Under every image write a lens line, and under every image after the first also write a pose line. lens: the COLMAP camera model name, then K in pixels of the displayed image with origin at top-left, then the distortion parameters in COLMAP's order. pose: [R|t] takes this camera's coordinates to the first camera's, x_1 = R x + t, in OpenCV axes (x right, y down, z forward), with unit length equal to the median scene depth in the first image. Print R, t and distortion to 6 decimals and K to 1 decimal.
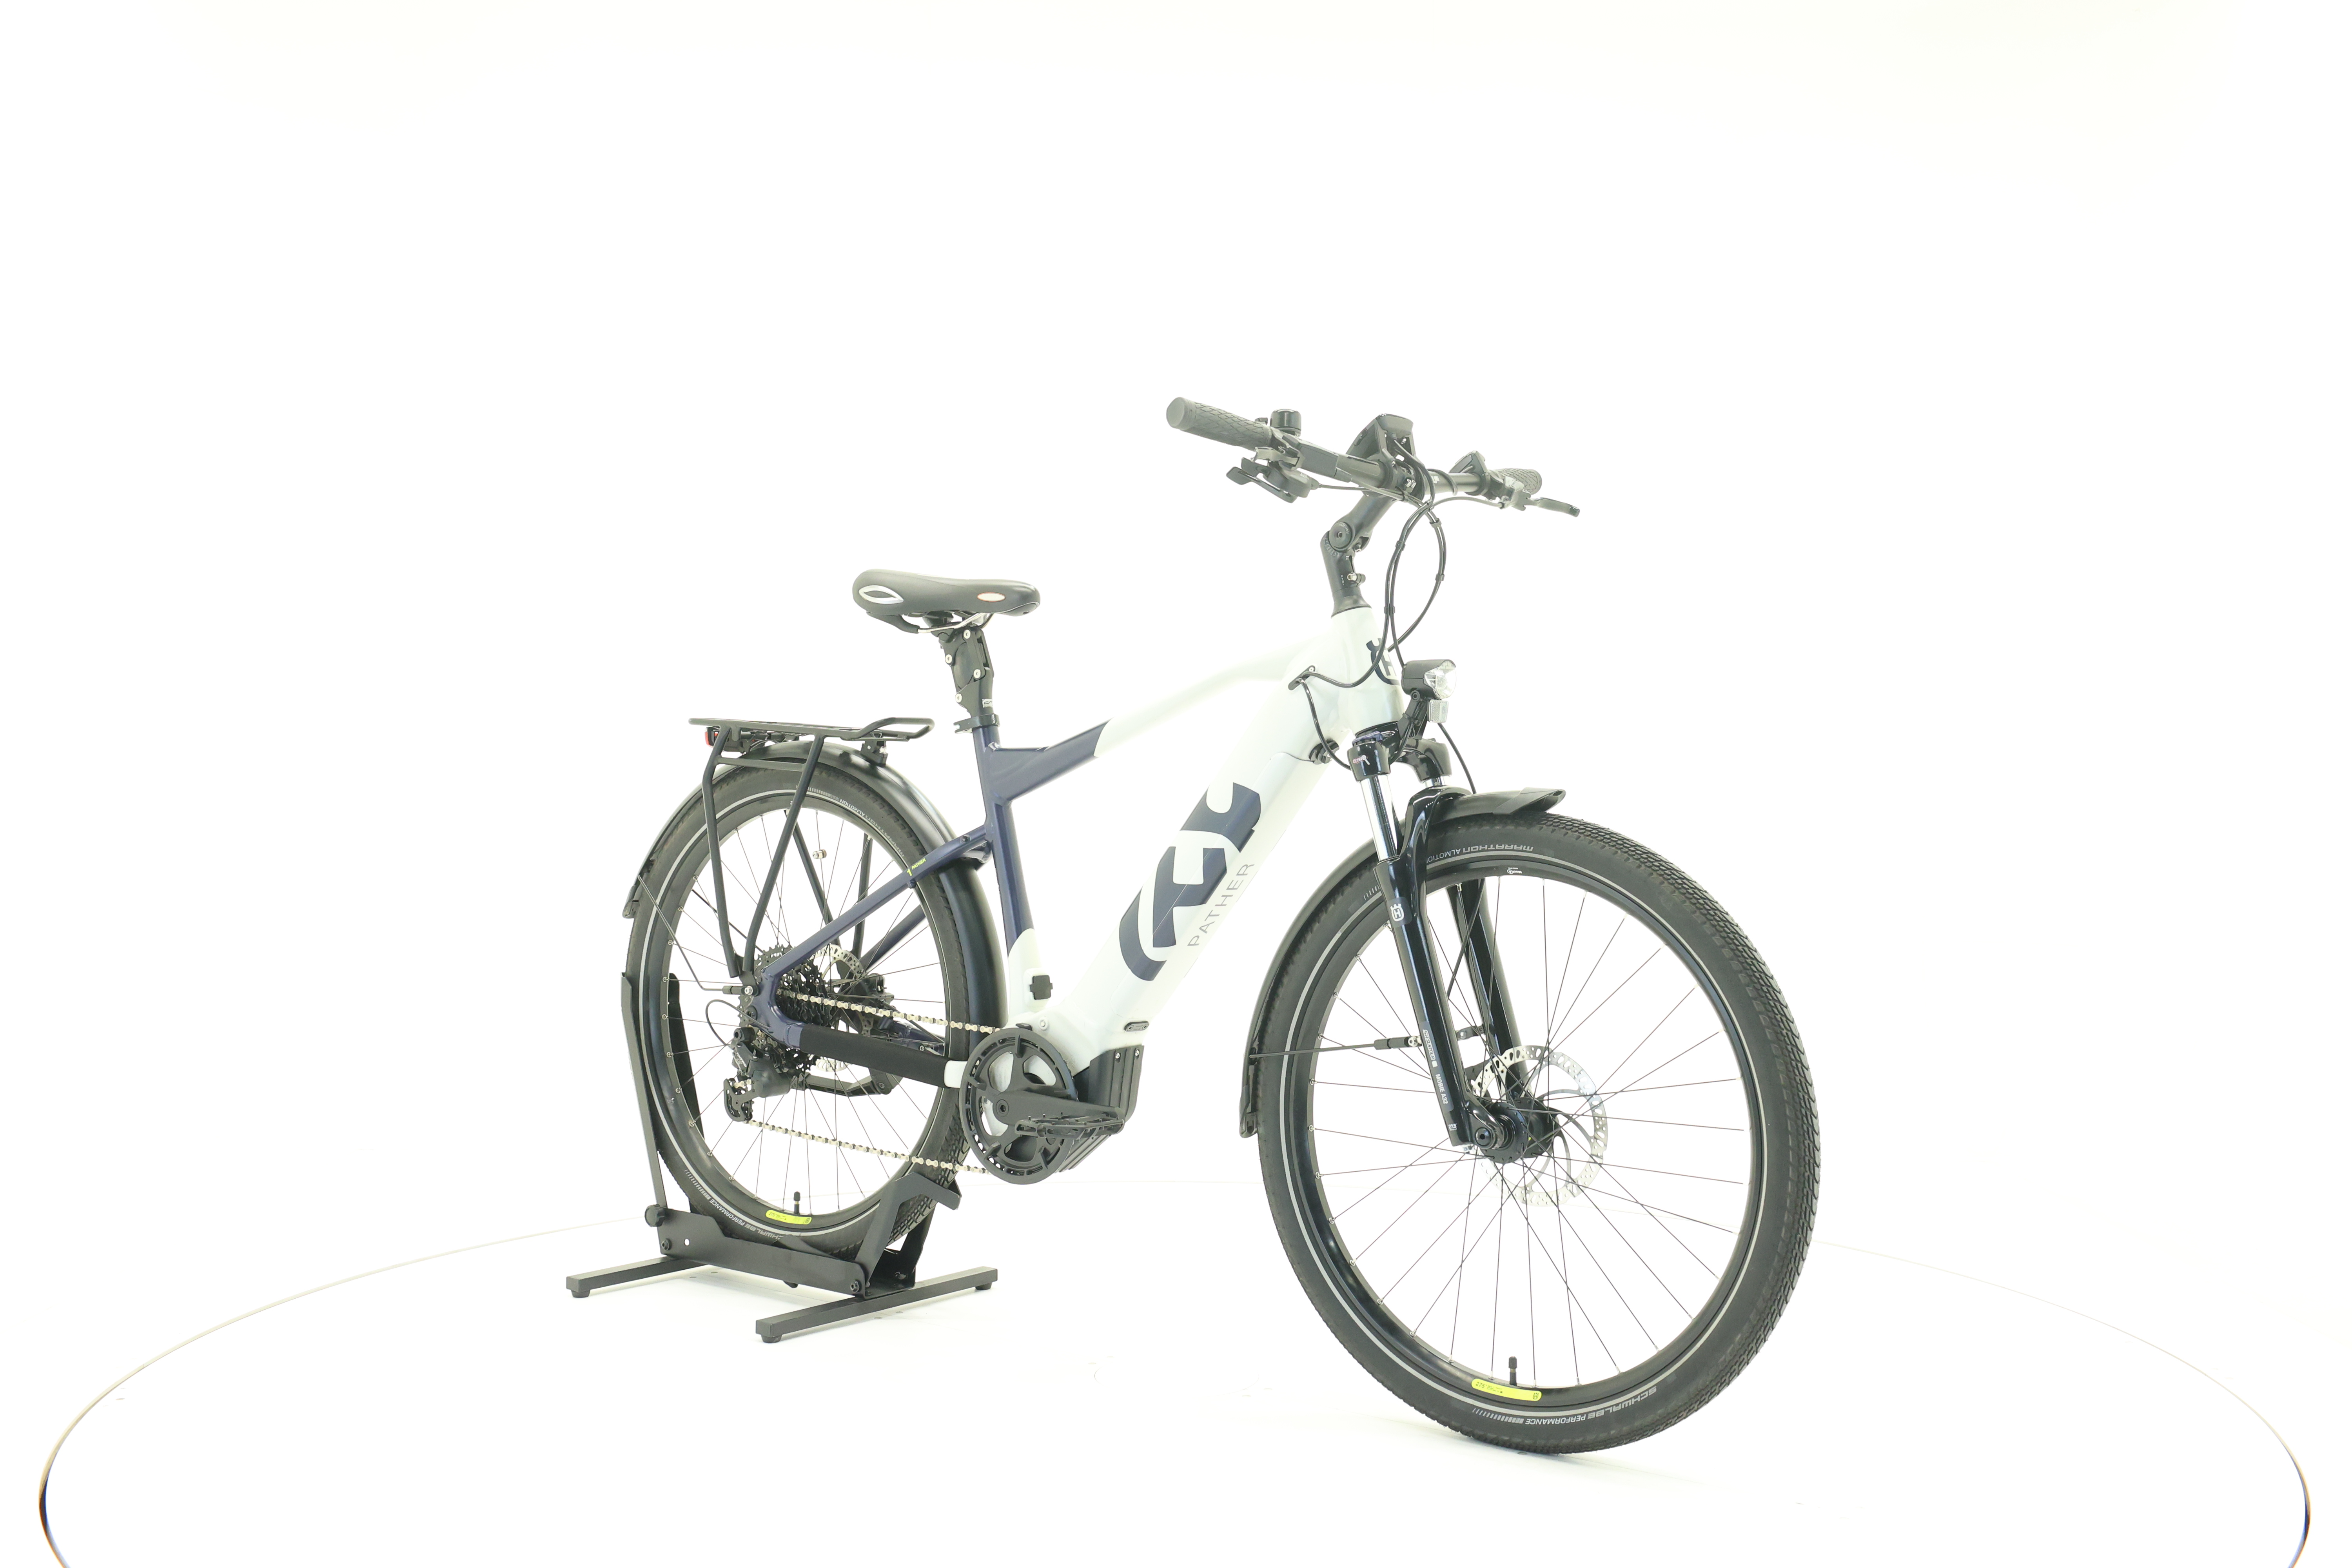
lens RADIAL K [[2424.6, 0, 1176.0], [0, 2424.6, 784.0], [0, 0, 1]] dist [0.008586, 0.009882]
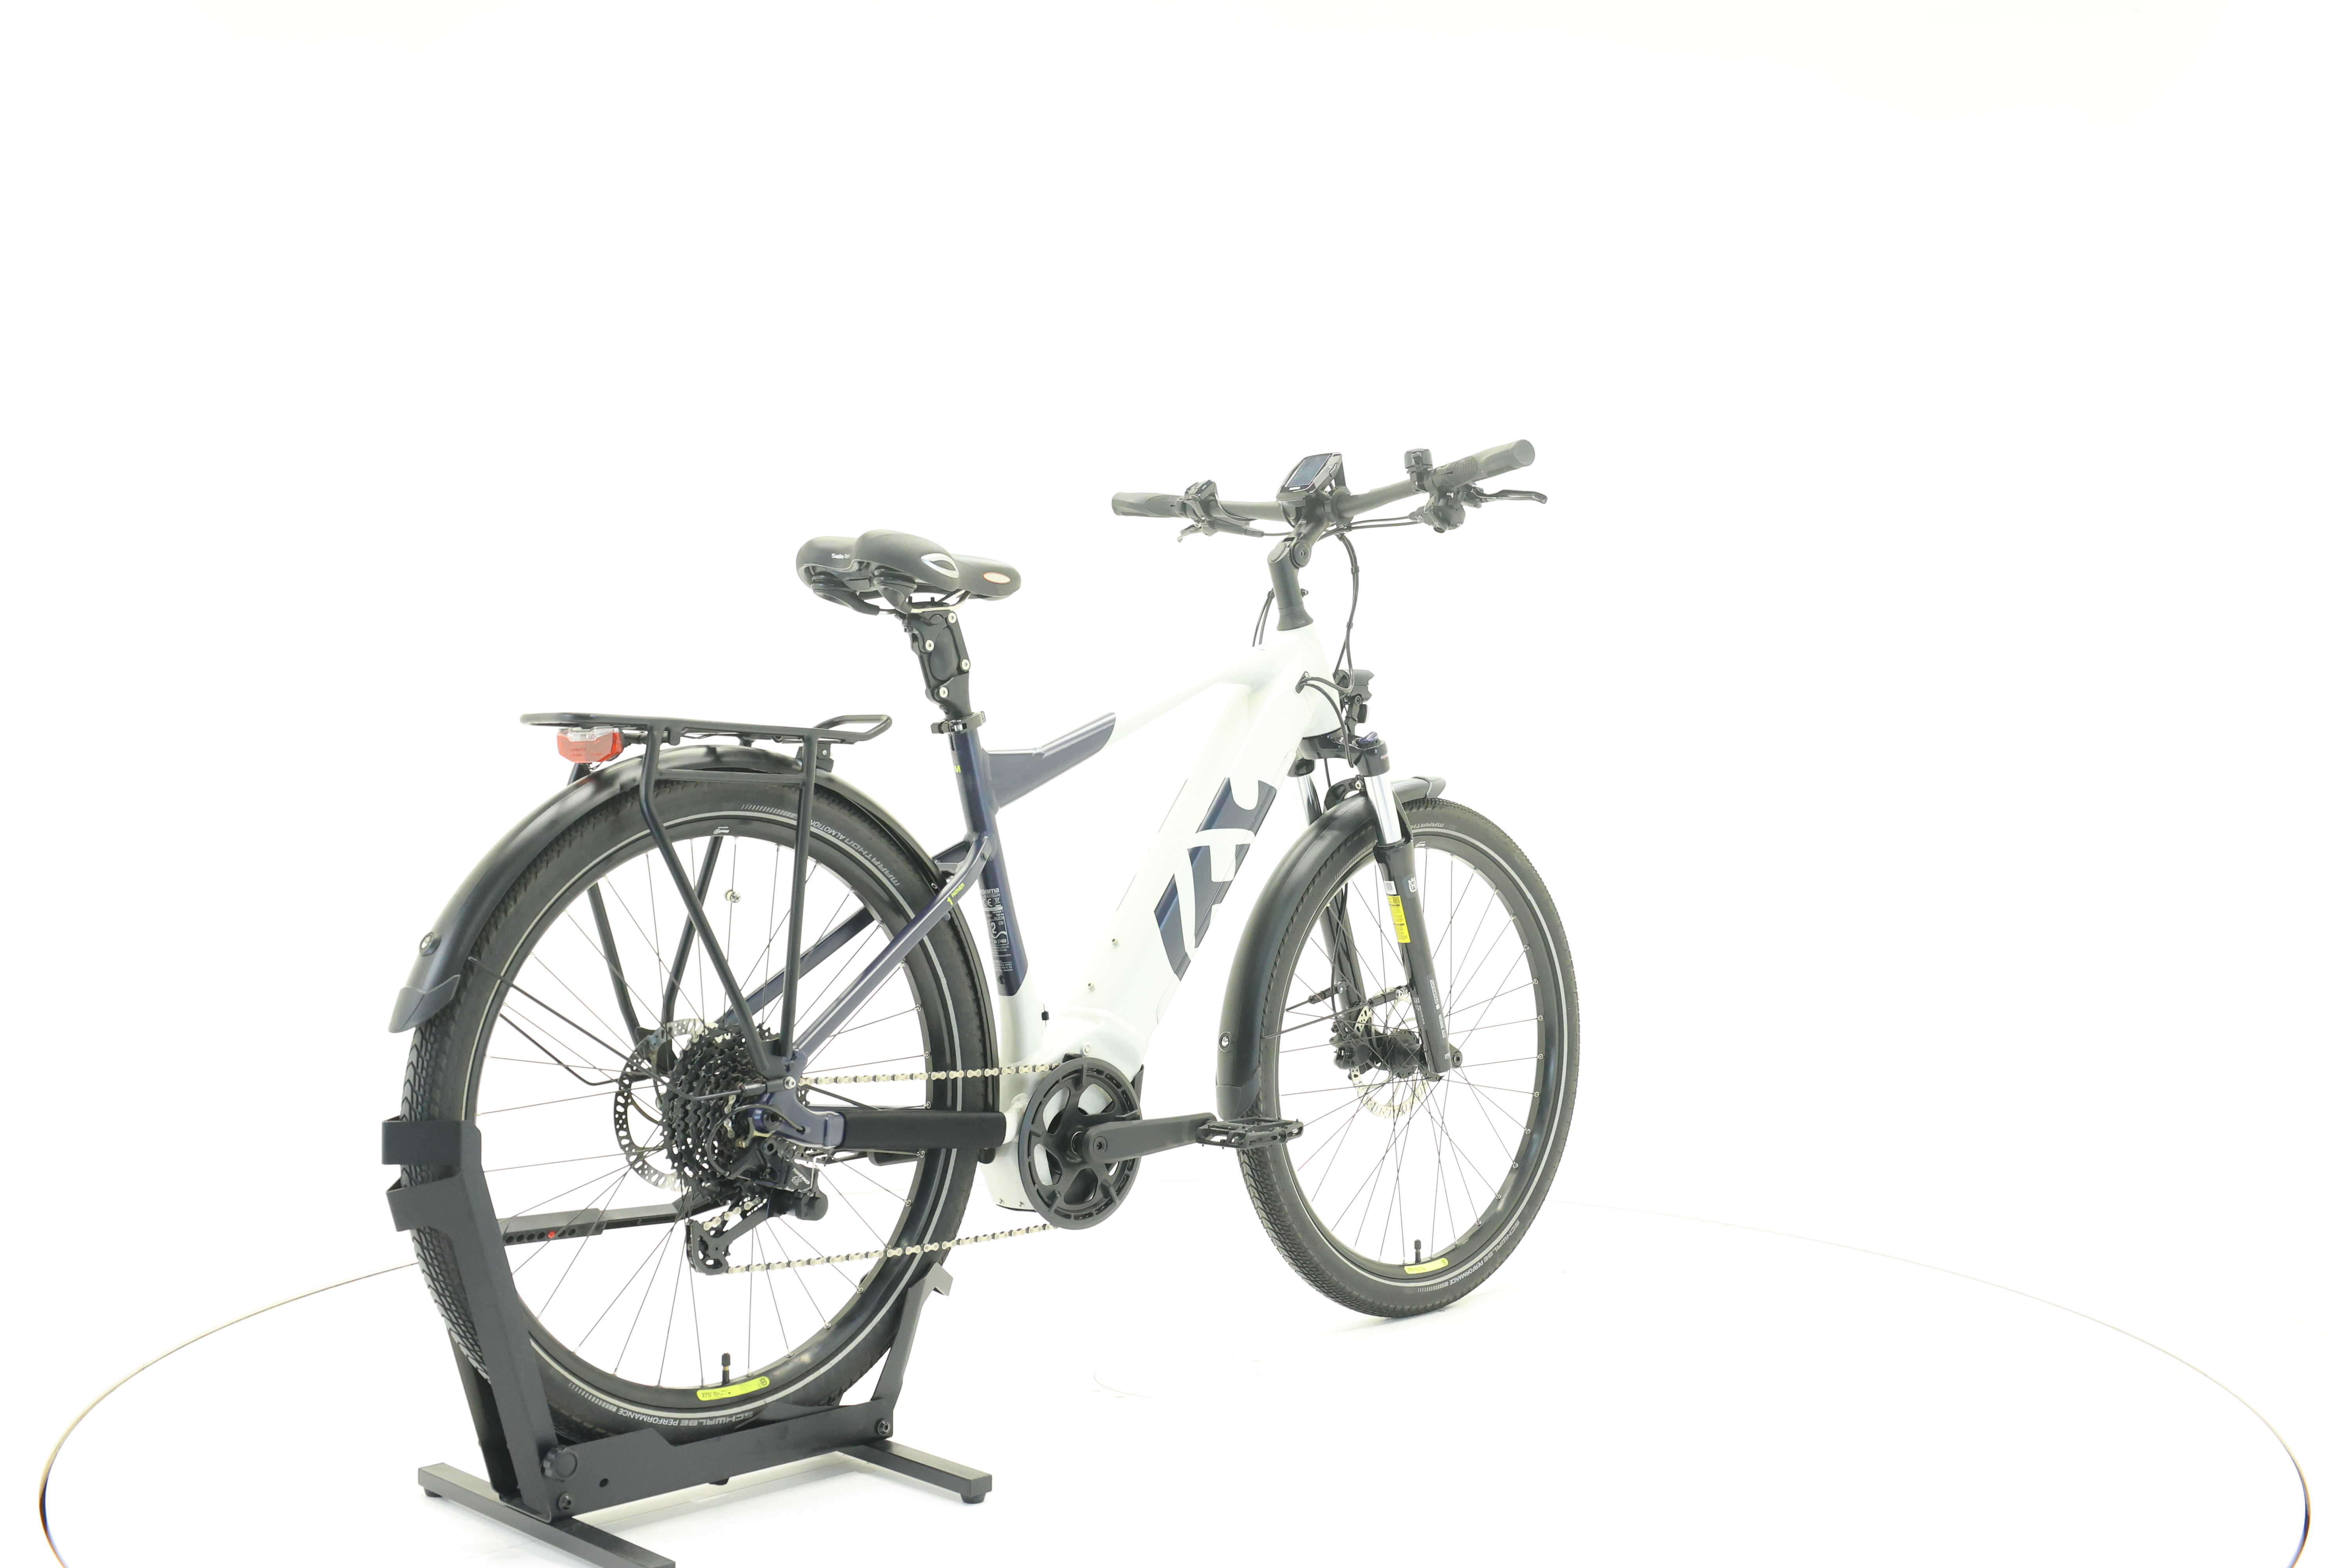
lens RADIAL K [[2424.6, 0, 1176.0], [0, 2424.6, 784.0], [0, 0, 1]] dist [0.008586, 0.009882]
pose [[0.139061, -0.024560, 0.989979, -0.914702], [0.022109, 0.999520, 0.021691, -0.019766], [-0.990037, 0.018871, 0.139537, 0.795510]]
